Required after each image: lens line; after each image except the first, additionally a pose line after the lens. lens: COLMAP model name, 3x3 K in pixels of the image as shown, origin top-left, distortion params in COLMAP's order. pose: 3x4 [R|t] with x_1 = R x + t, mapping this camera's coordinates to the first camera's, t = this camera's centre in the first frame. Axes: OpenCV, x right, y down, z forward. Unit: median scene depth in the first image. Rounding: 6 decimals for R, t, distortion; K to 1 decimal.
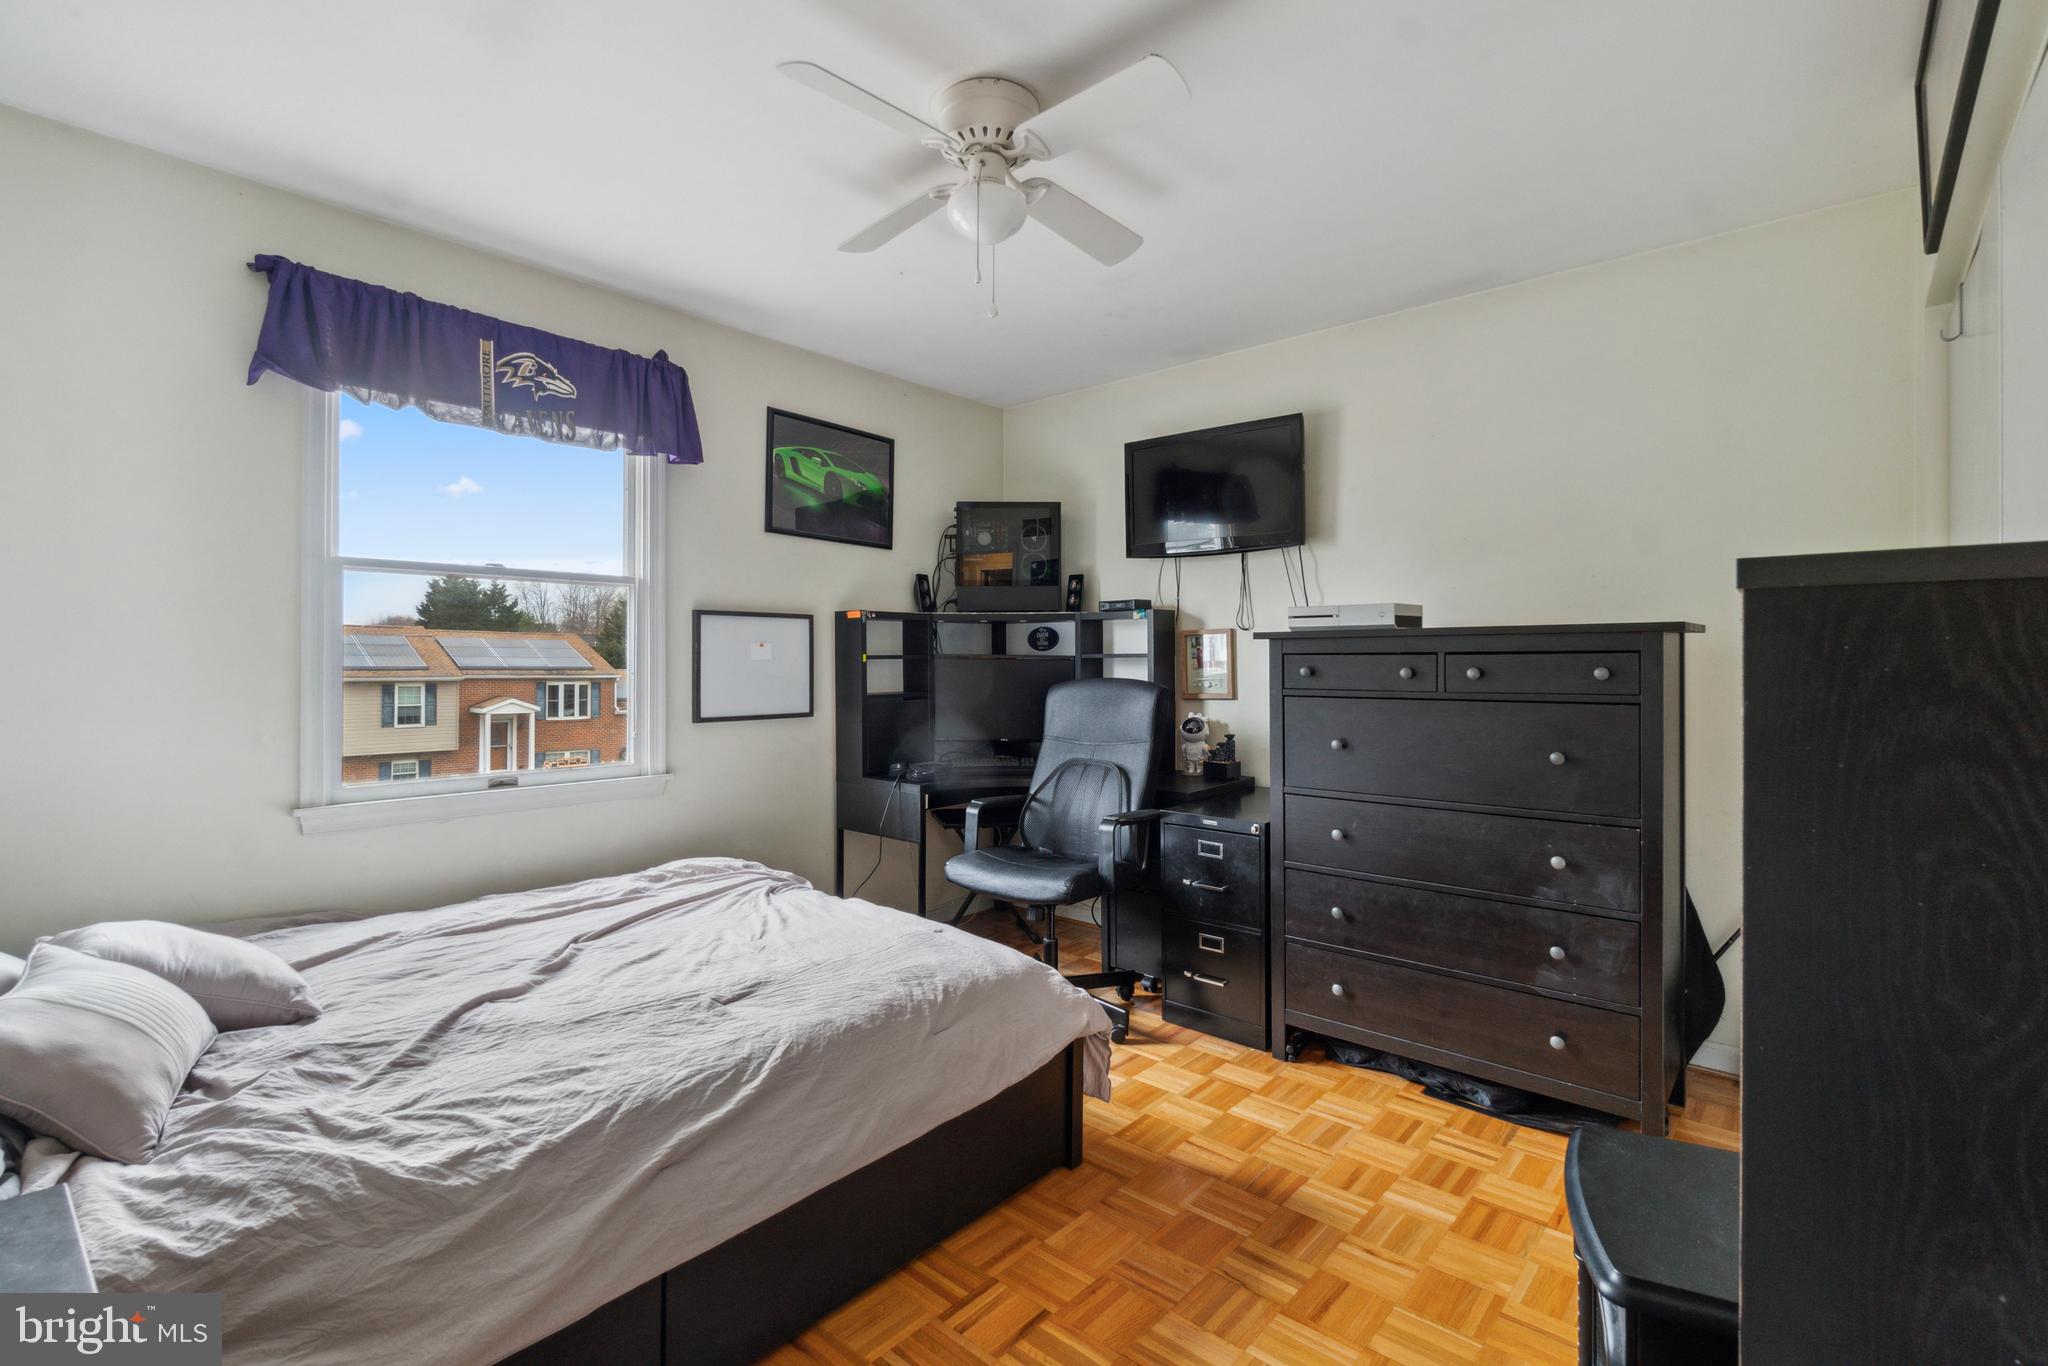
lens RADIAL K [[910.6, 0, 1022.9], [0, 910.6, 666.6], [0, 0, 1]] dist [0.000222, -0.000124]
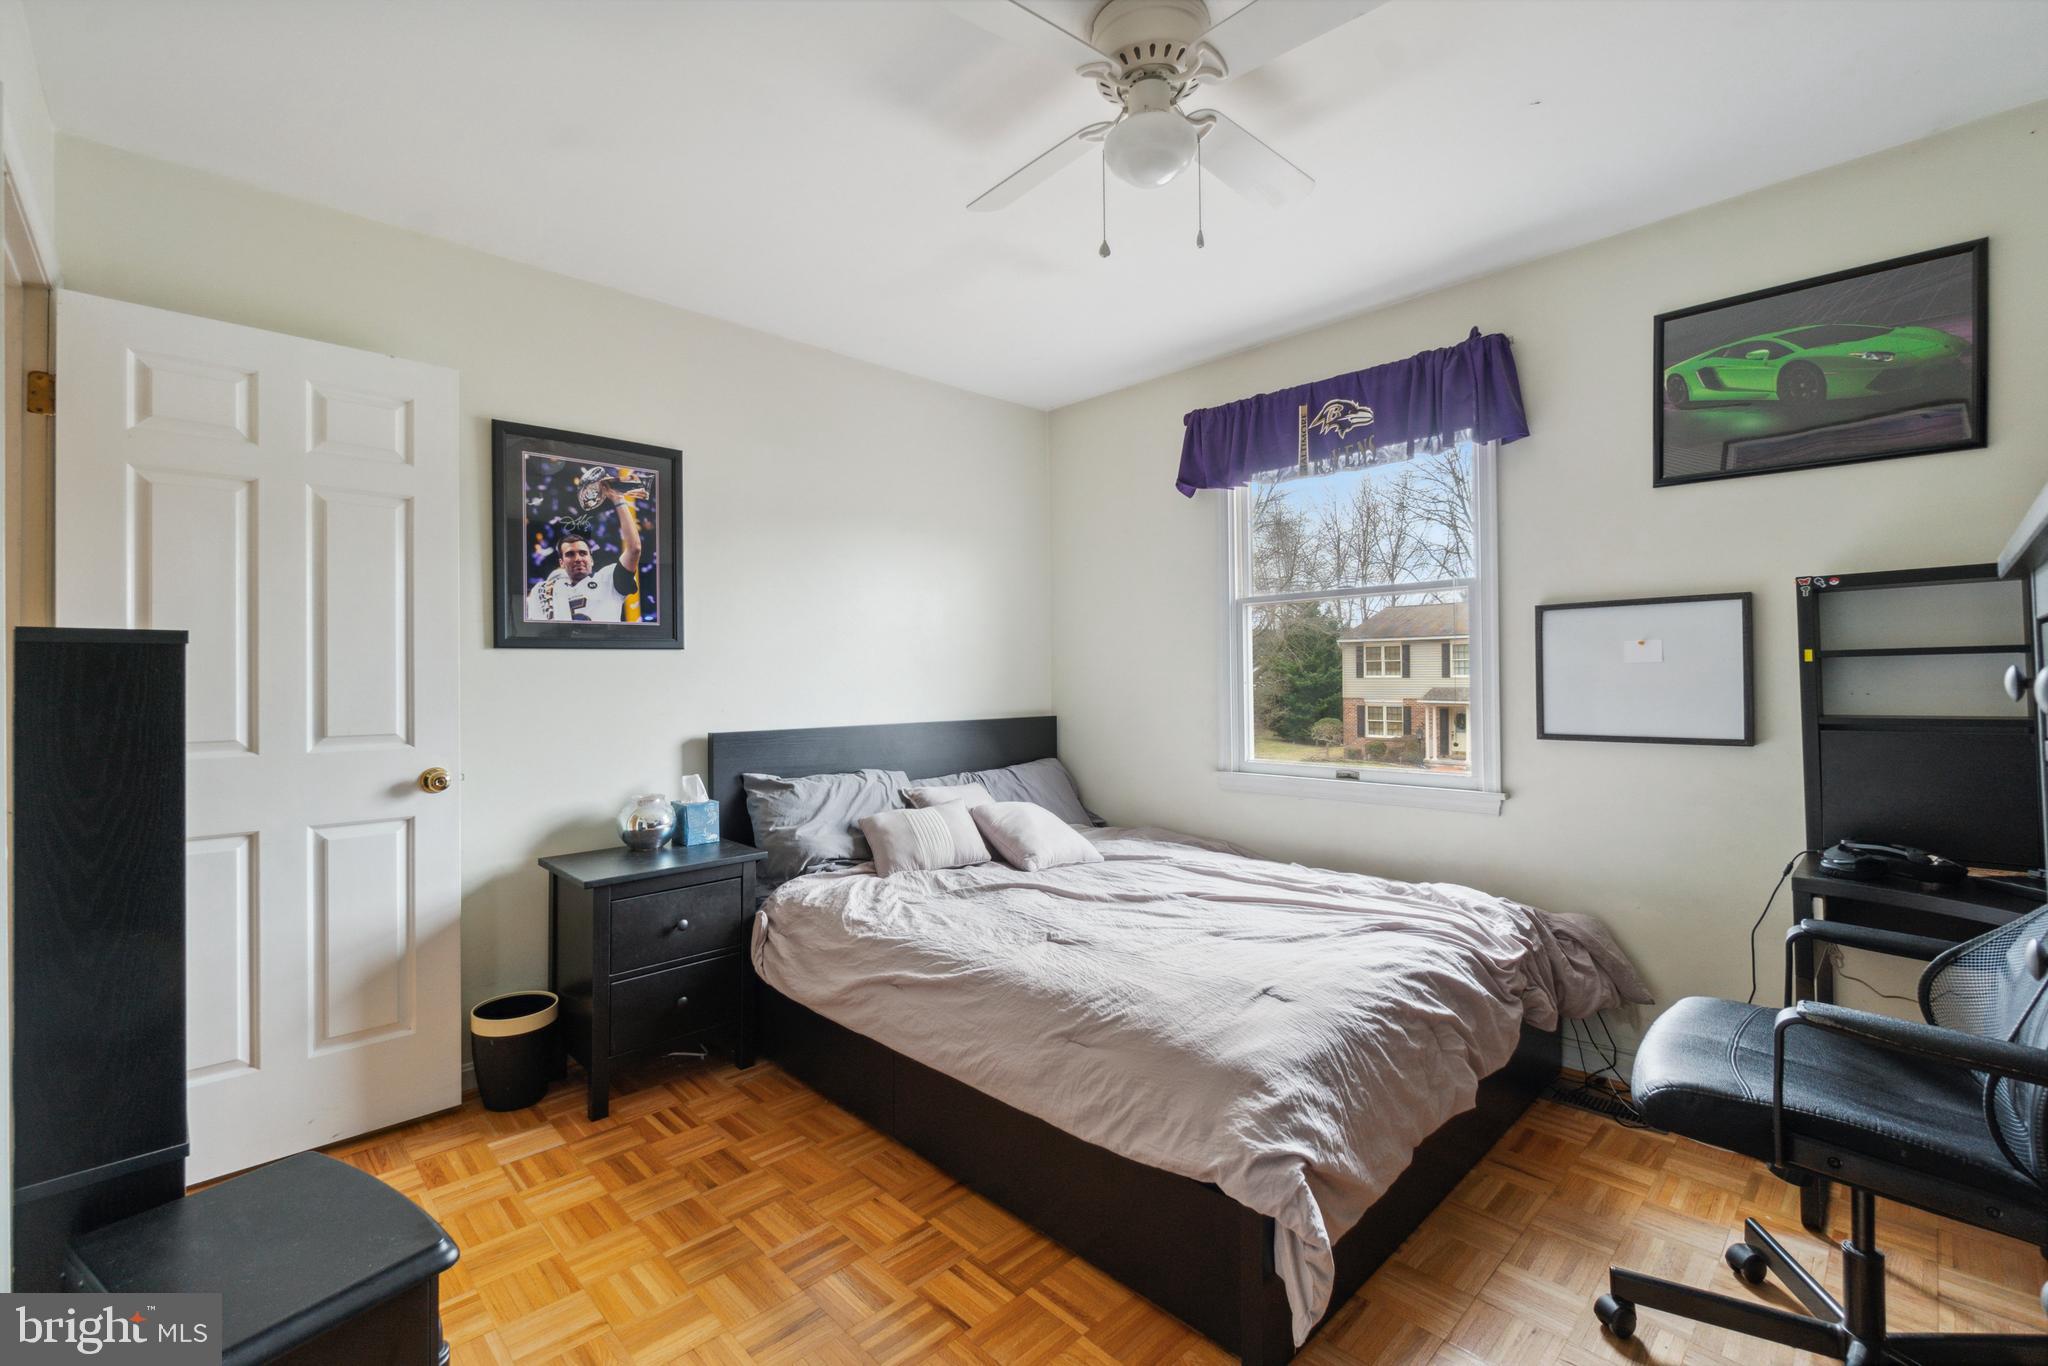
lens RADIAL K [[890.5, 0, 1014.5], [0, 890.5, 672.9], [0, 0, 1]] dist [-0.005168, -0.000662]
pose [[-0.085832, -0.007699, -0.996280, 0.587224], [0.006711, 0.999943, -0.008305, 0.004552], [0.996287, -0.007399, -0.085776, 0.678835]]
